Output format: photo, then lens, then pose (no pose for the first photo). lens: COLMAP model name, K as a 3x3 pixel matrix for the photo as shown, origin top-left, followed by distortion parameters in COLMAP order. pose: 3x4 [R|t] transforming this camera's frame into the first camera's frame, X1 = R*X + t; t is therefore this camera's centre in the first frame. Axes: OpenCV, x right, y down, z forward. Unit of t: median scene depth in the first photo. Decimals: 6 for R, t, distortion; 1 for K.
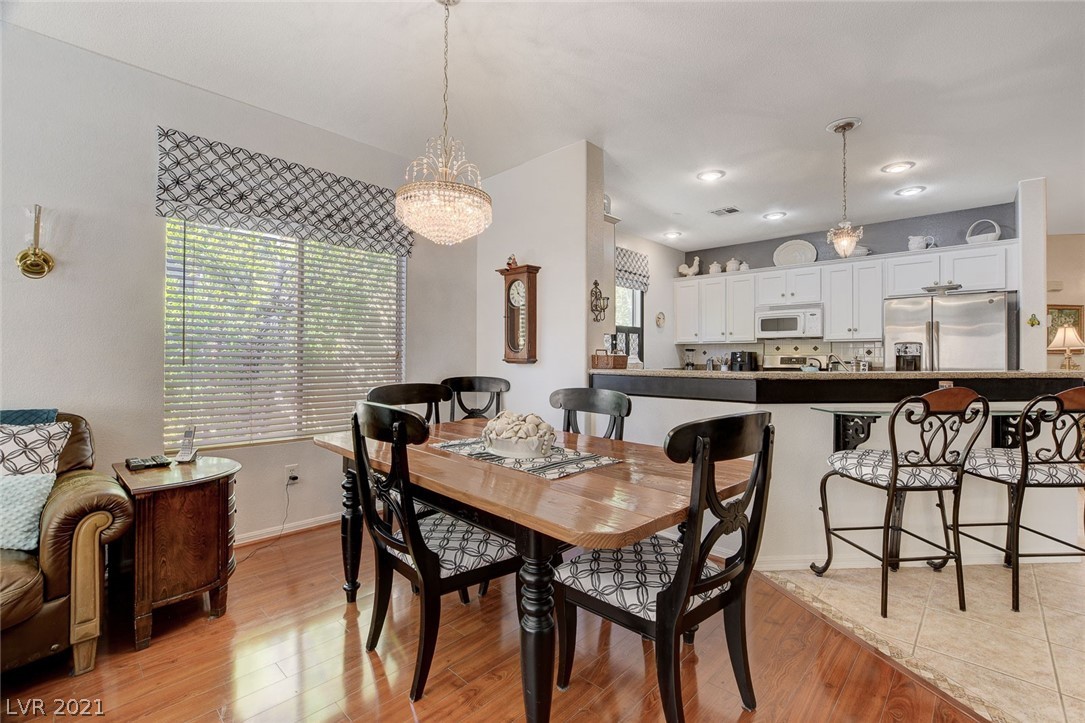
lens RADIAL K [[474.0, 0, 544.5], [0, 474.0, 357.3], [0, 0, 1]] dist [-0.026237, 0.001139]
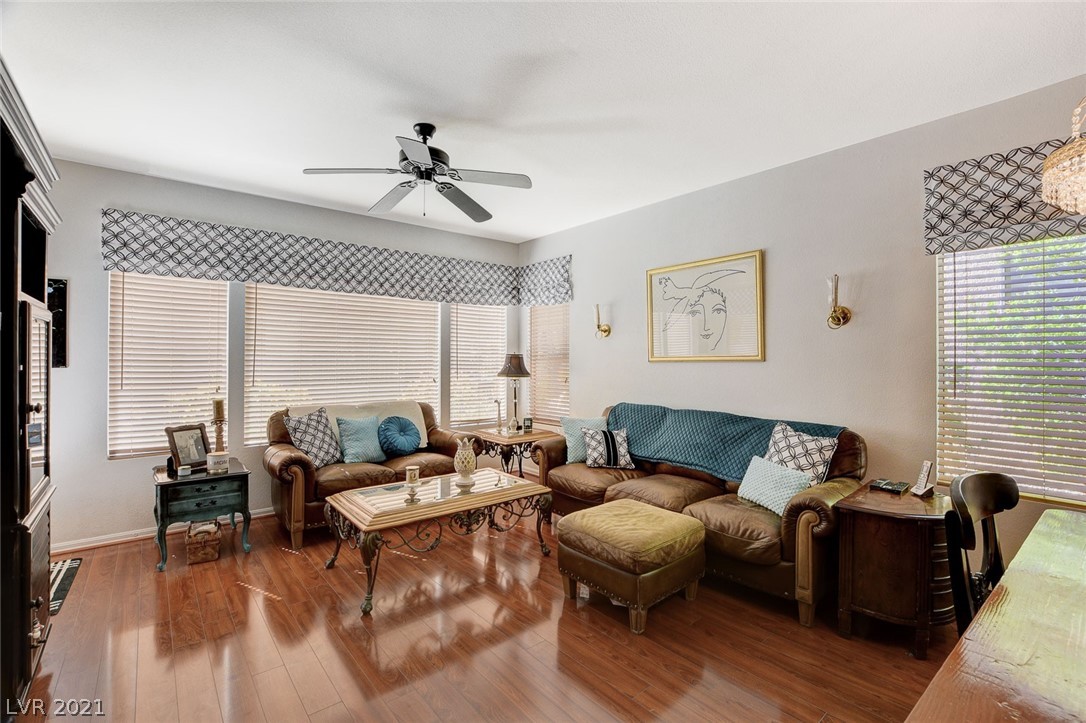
lens RADIAL K [[480.3, 0, 545.2], [0, 480.3, 355.3], [0, 0, 1]] dist [-0.023199, 0.000356]
pose [[-0.114261, -0.009636, -0.993404, 0.321574], [0.000450, 0.999952, -0.009752, -0.066545], [0.993451, -0.001561, -0.114251, 0.257871]]
